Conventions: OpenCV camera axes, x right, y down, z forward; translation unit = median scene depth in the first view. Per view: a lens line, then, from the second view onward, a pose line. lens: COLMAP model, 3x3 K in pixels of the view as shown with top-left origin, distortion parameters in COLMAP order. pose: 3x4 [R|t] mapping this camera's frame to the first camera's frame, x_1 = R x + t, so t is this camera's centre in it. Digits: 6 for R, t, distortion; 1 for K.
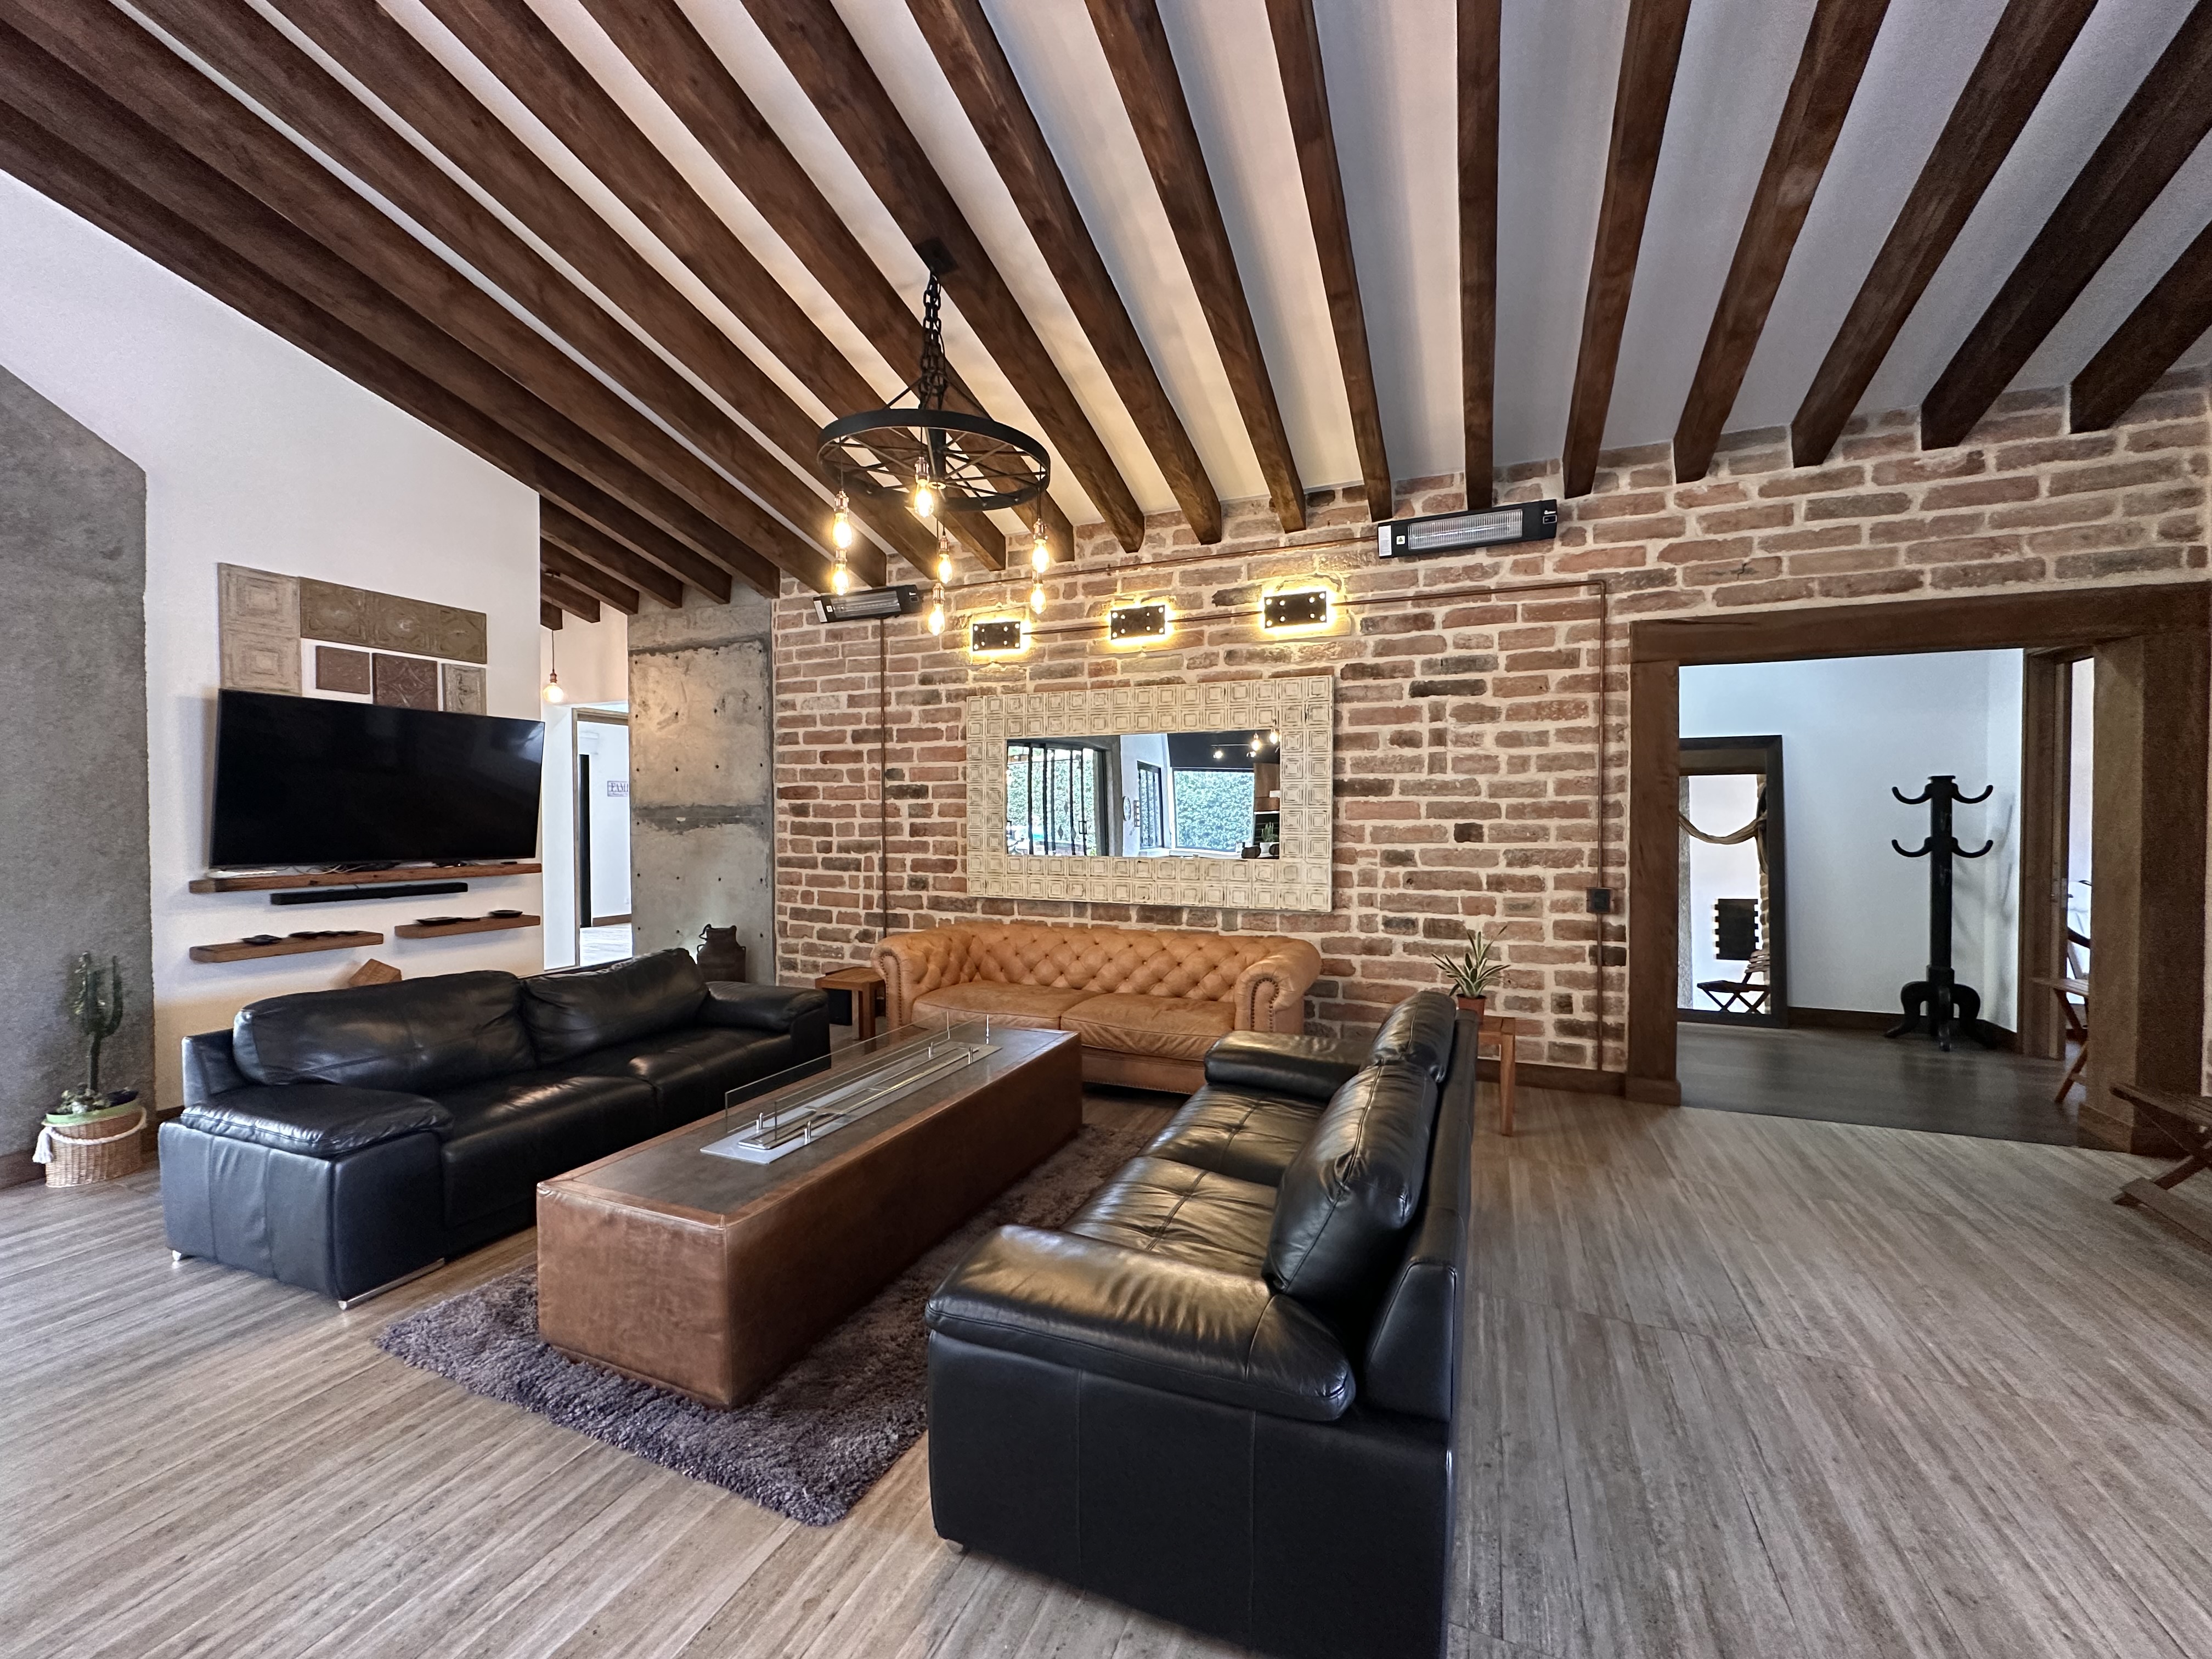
lens RADIAL K [[874.8, 0, 1104.7], [0, 874.8, 829.2], [0, 0, 1]] dist [-0.004409, -0.000266]
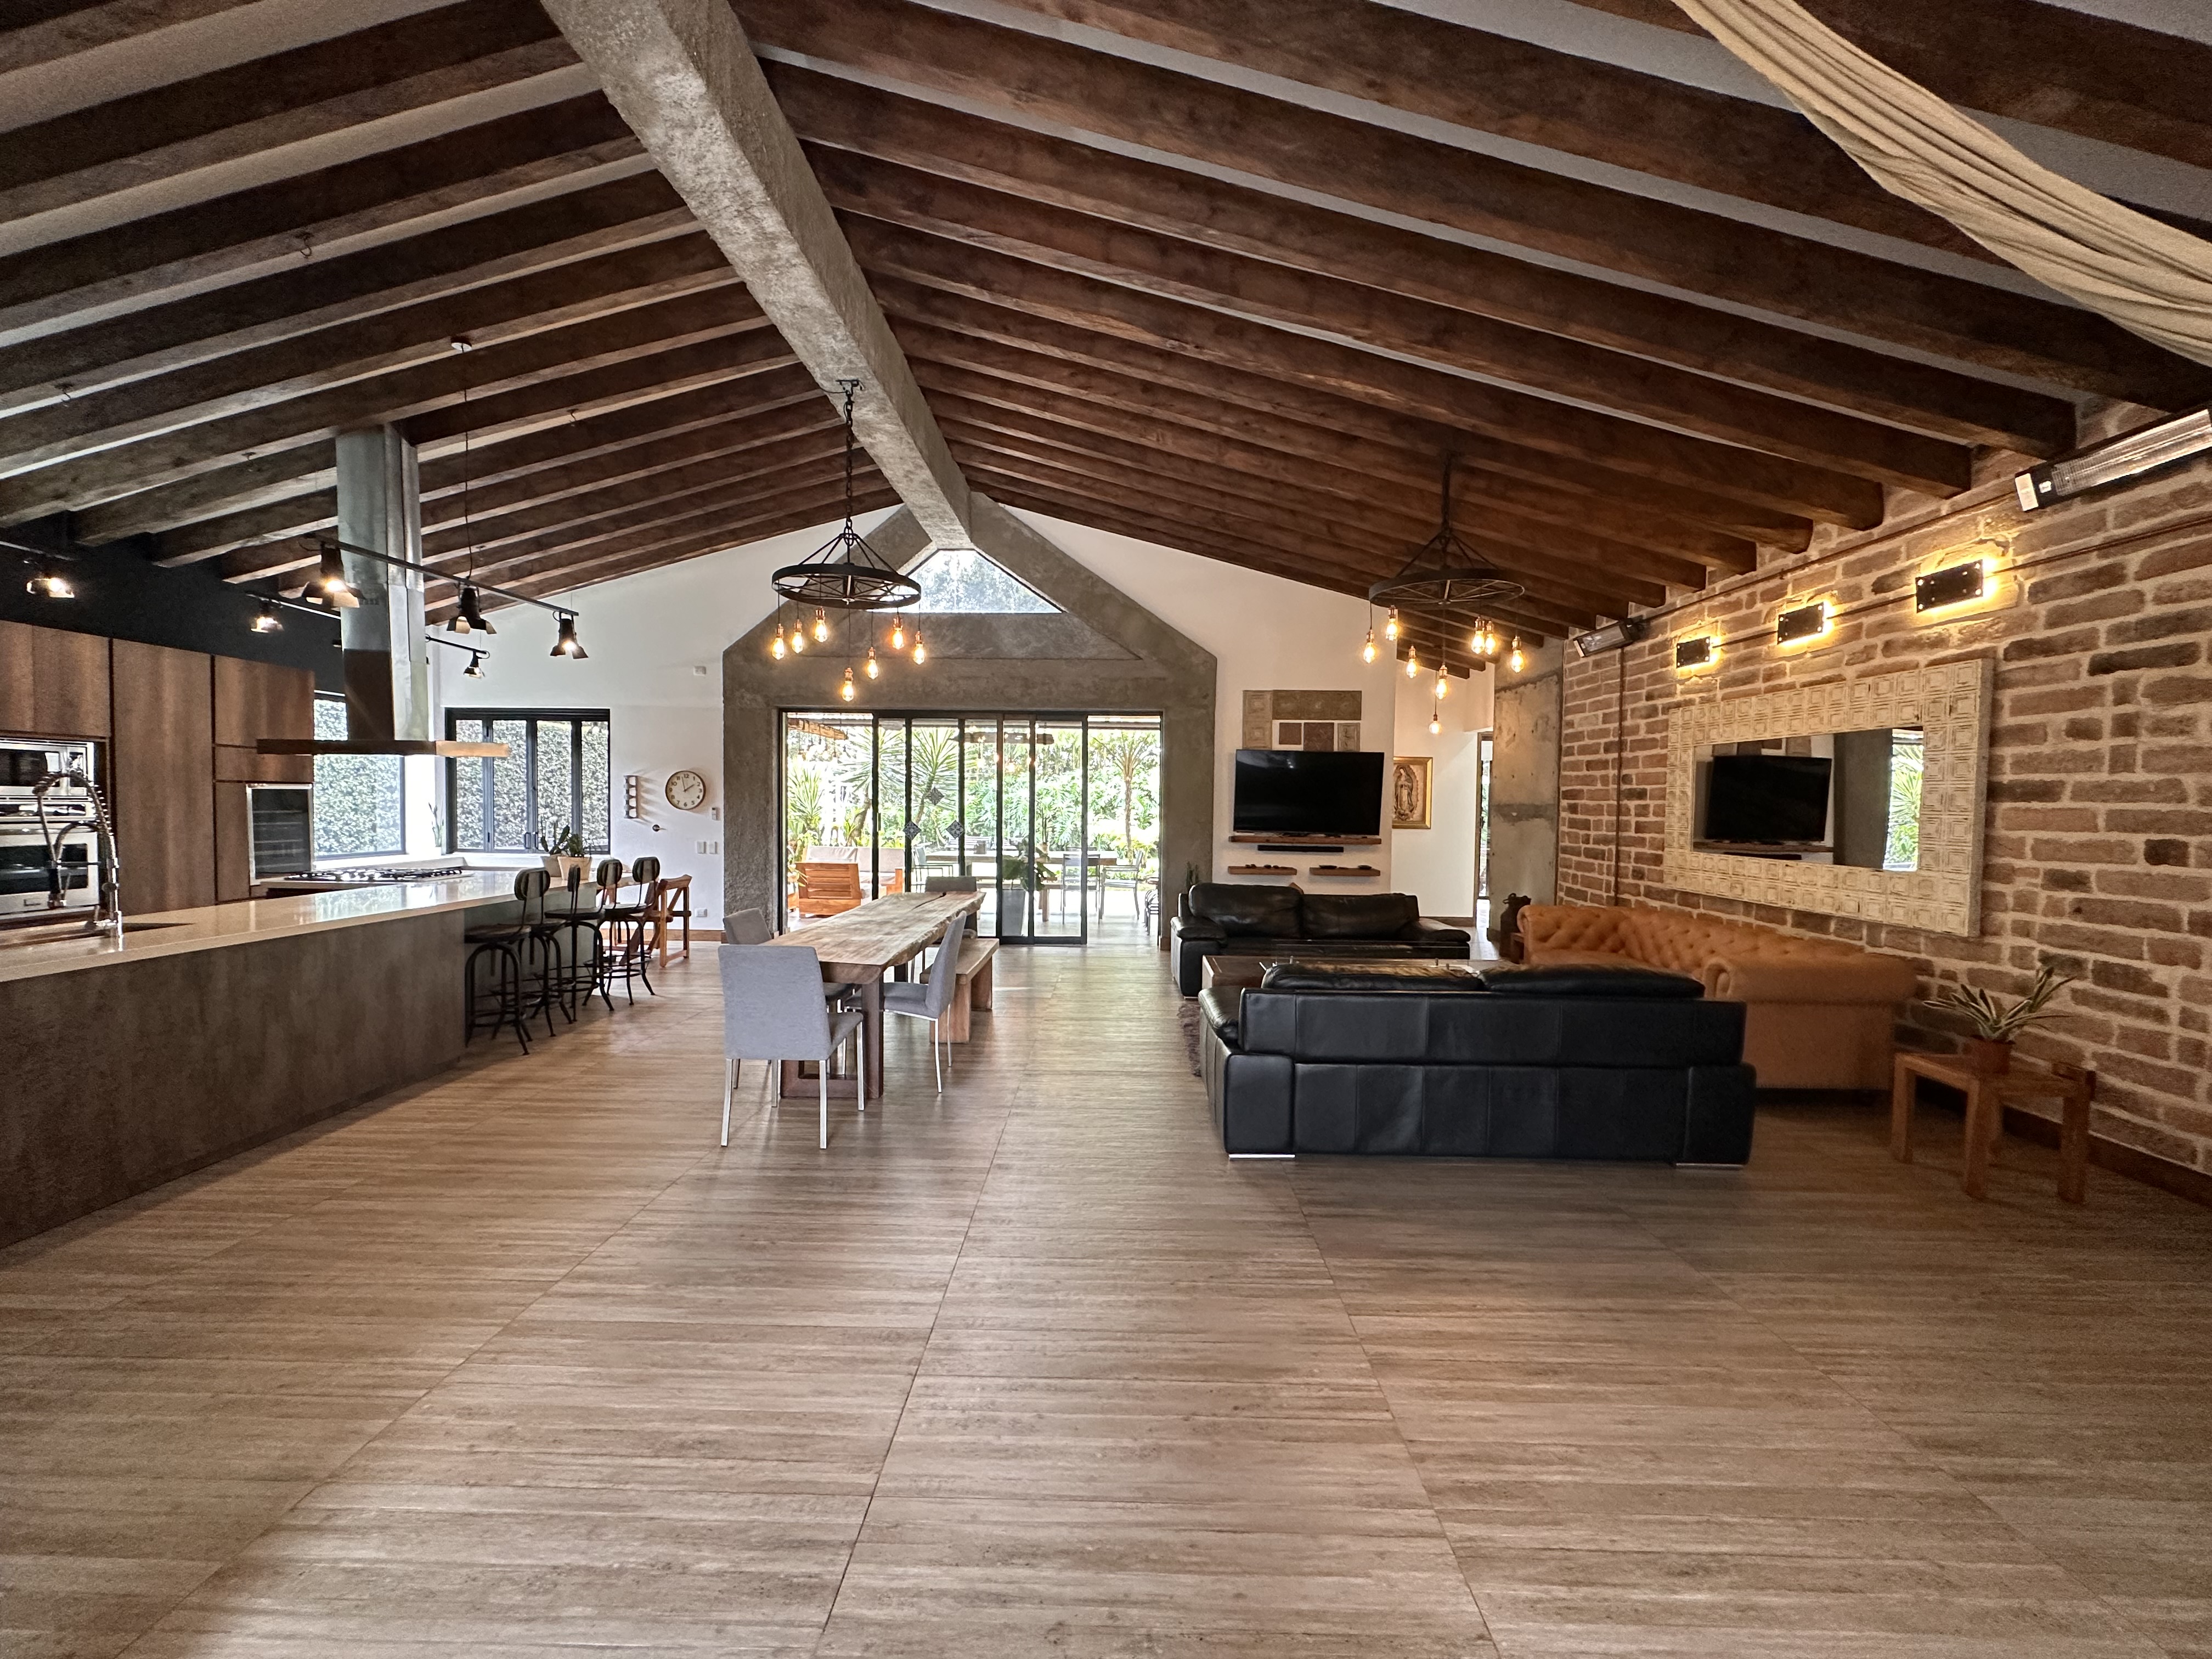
lens RADIAL K [[874.8, 0, 1104.1], [0, 874.8, 832.1], [0, 0, 1]] dist [-0.004409, -0.000266]
pose [[0.369676, 0.039426, -0.928324, 0.695104], [-0.030055, 0.999084, 0.030463, -0.007918], [0.928675, 0.016640, 0.370522, -0.094536]]
